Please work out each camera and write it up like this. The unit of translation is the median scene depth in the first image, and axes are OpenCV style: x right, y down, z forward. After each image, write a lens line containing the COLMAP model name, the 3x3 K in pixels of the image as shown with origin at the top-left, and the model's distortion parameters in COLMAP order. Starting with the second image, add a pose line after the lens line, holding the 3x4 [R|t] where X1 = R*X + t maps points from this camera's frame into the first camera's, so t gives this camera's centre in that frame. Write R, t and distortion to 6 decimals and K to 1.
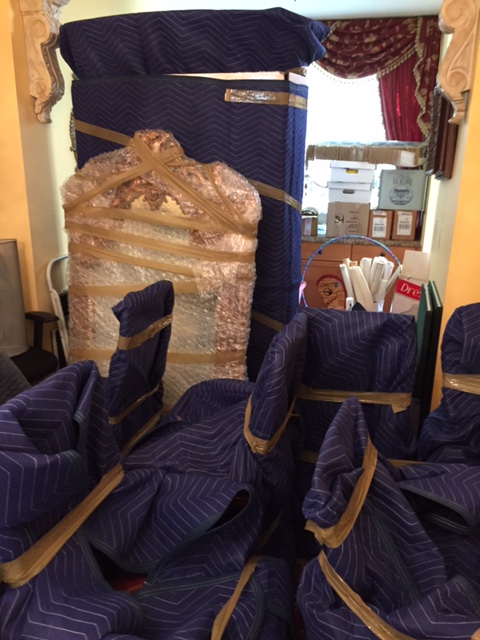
lens RADIAL K [[537.7, 0, 239.6], [0, 537.7, 320.5], [0, 0, 1]] dist [0.015438, -0.025249]
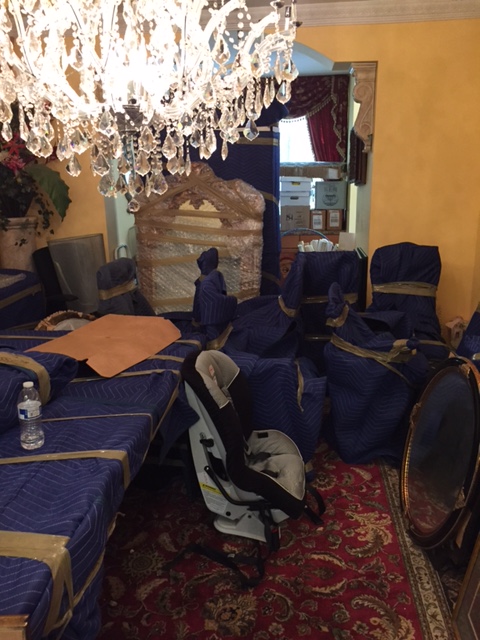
lens RADIAL K [[537.7, 0, 240.6], [0, 537.7, 320.1], [0, 0, 1]] dist [0.015438, -0.025249]
pose [[0.986772, -0.072824, 0.144838, -0.269304], [0.077717, 0.996571, -0.028411, 0.178702], [-0.142272, 0.039291, 0.989047, -0.596349]]
